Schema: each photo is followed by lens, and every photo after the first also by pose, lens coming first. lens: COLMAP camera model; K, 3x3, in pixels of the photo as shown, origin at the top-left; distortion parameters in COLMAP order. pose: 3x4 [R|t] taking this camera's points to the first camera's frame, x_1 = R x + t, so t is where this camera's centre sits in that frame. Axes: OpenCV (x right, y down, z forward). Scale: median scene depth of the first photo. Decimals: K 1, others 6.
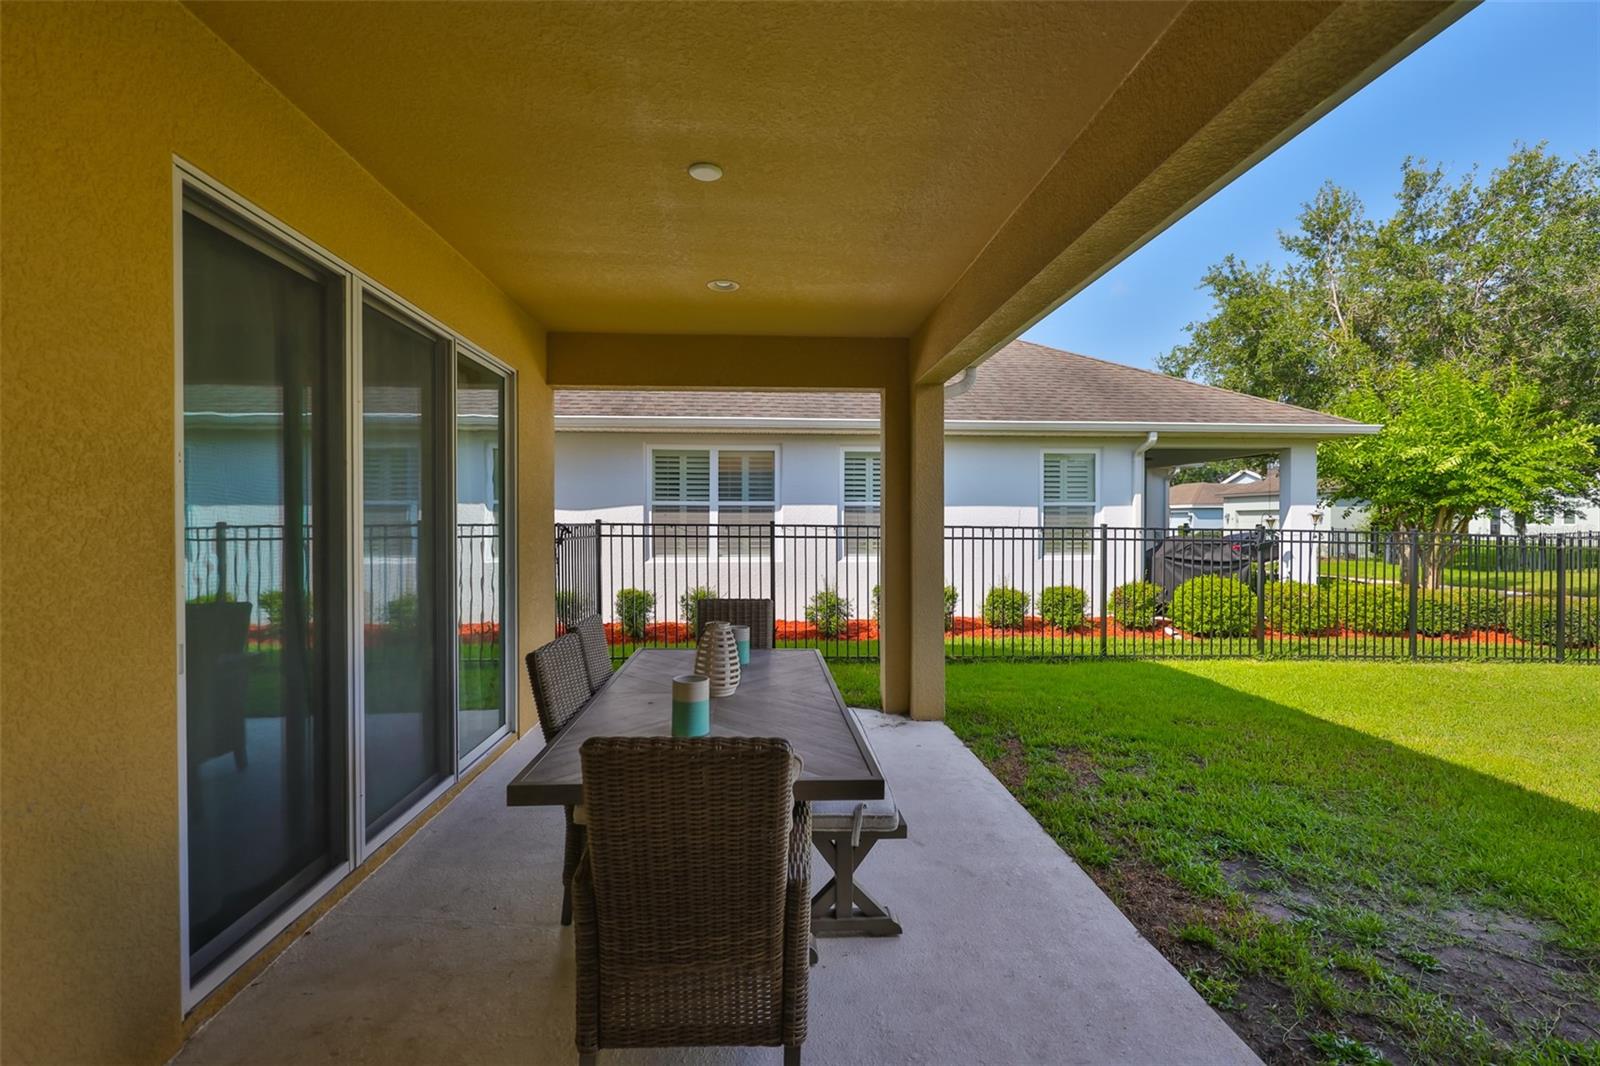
lens RADIAL K [[685.6, 0, 804.4], [0, 685.6, 530.3], [0, 0, 1]] dist [0.001118, 0.000003]
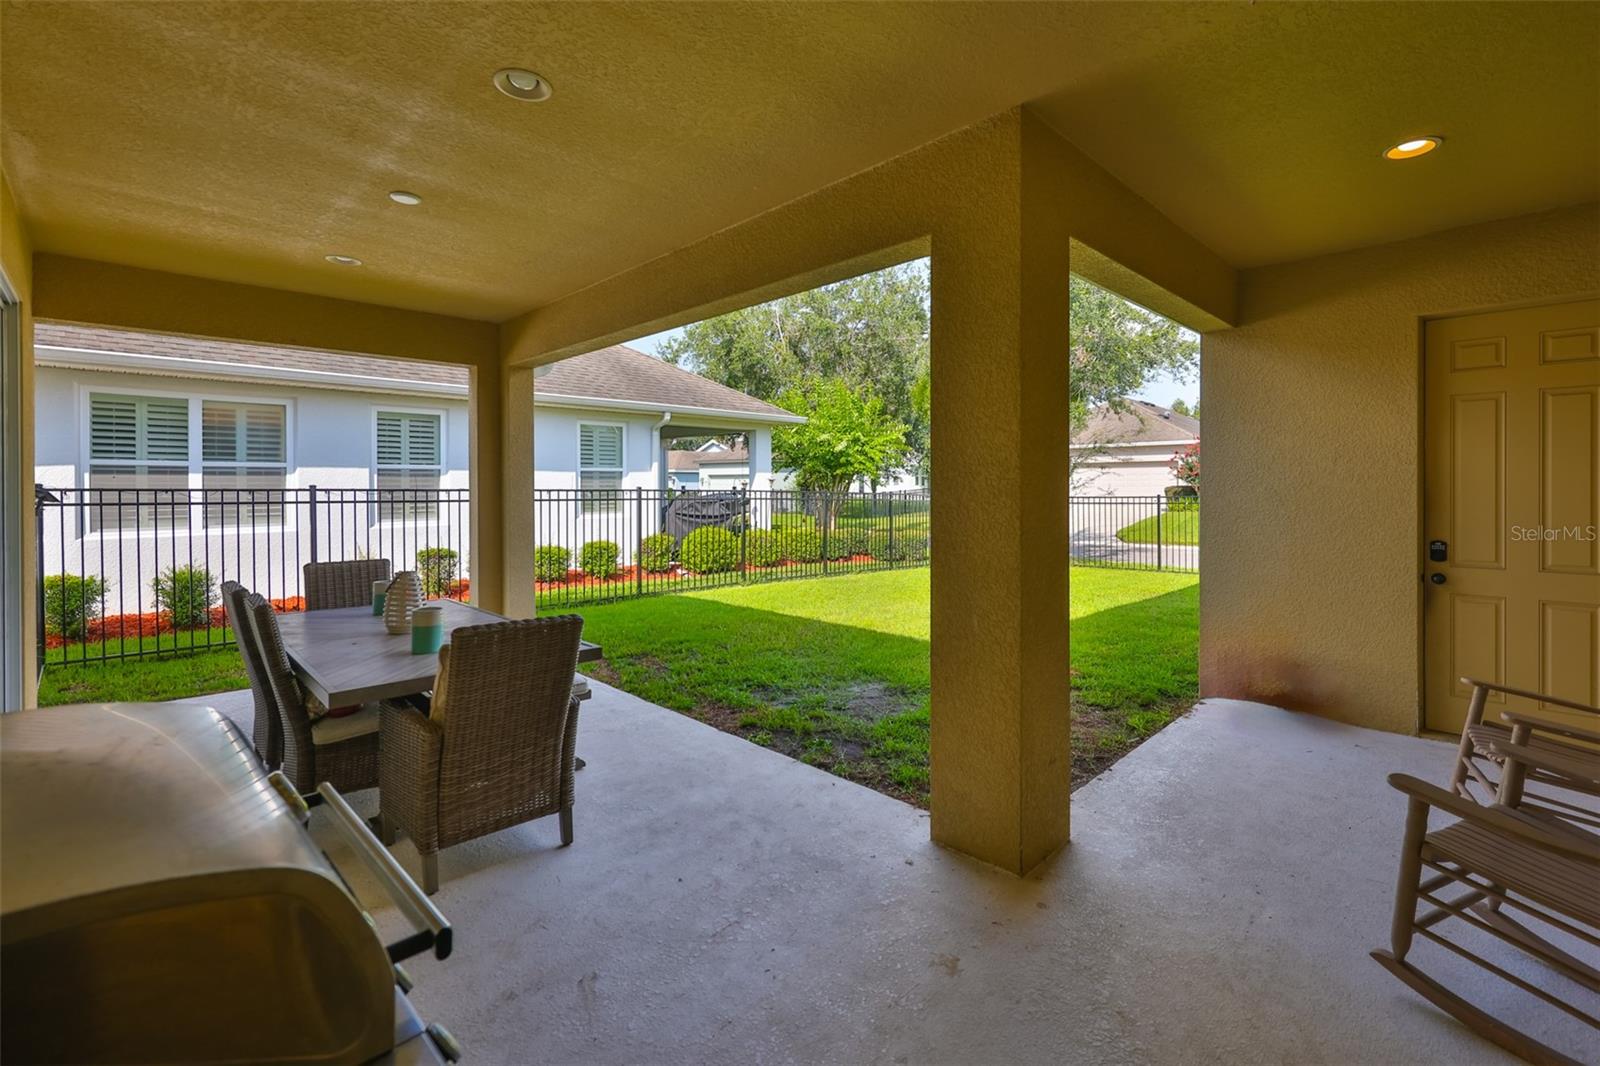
lens RADIAL K [[681.2, 0, 818.4], [0, 681.2, 513.3], [0, 0, 1]] dist [-0.001932, 0.000084]
pose [[0.748120, -0.029689, 0.662899, -0.108173], [0.009803, 0.999384, 0.033697, 0.000126], [-0.663492, -0.018711, 0.747950, -0.103079]]
